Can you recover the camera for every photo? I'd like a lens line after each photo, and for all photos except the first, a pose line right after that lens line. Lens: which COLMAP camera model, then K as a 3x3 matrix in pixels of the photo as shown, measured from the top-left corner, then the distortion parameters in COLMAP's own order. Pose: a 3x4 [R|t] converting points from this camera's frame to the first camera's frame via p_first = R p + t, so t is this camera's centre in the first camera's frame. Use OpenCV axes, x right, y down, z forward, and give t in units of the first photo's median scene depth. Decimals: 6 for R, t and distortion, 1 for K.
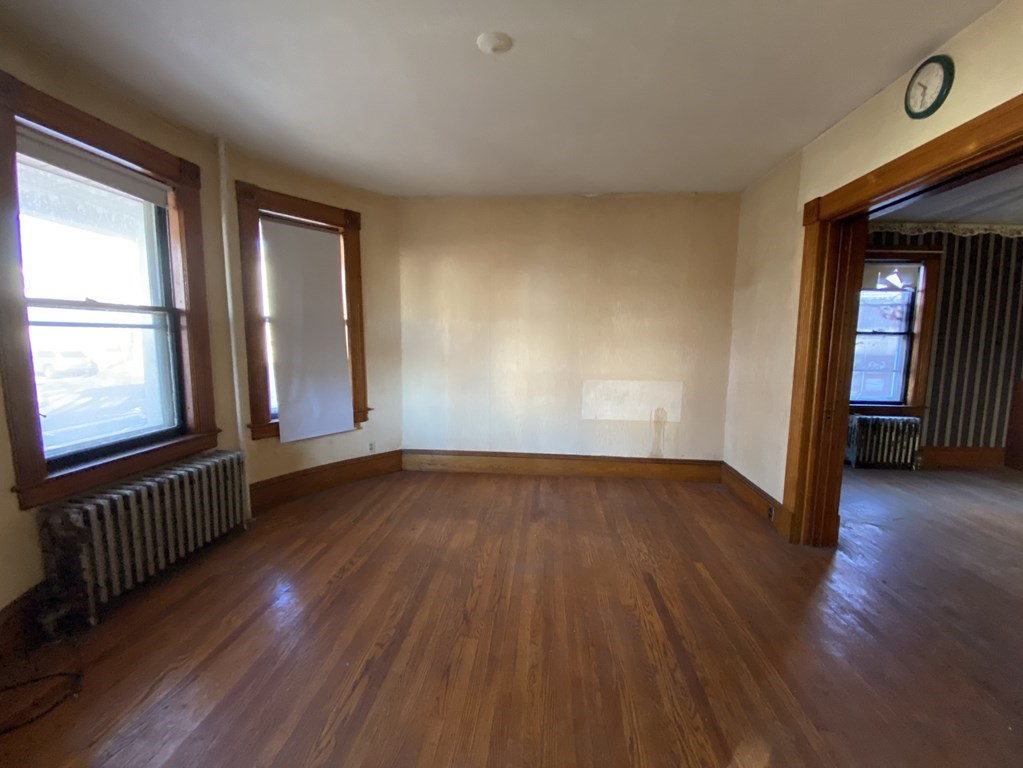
lens RADIAL K [[407.9, 0, 511.5], [0, 407.9, 384.0], [0, 0, 1]] dist [-0.013695, -0.000462]
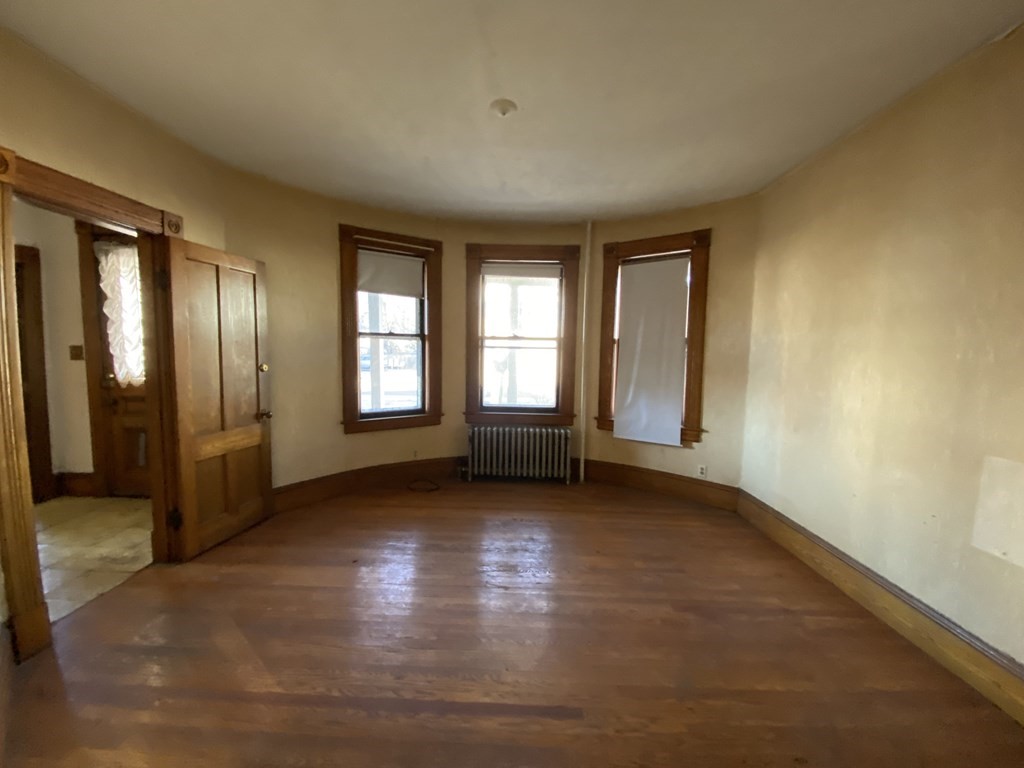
lens RADIAL K [[413.1, 0, 512.0], [0, 413.1, 384.0], [0, 0, 1]] dist [0.002669, -0.000026]
pose [[0.052423, 0.066462, -0.996411, 0.611922], [-0.126698, 0.990163, 0.059379, -0.049629], [0.990555, 0.123130, 0.060328, 0.511988]]
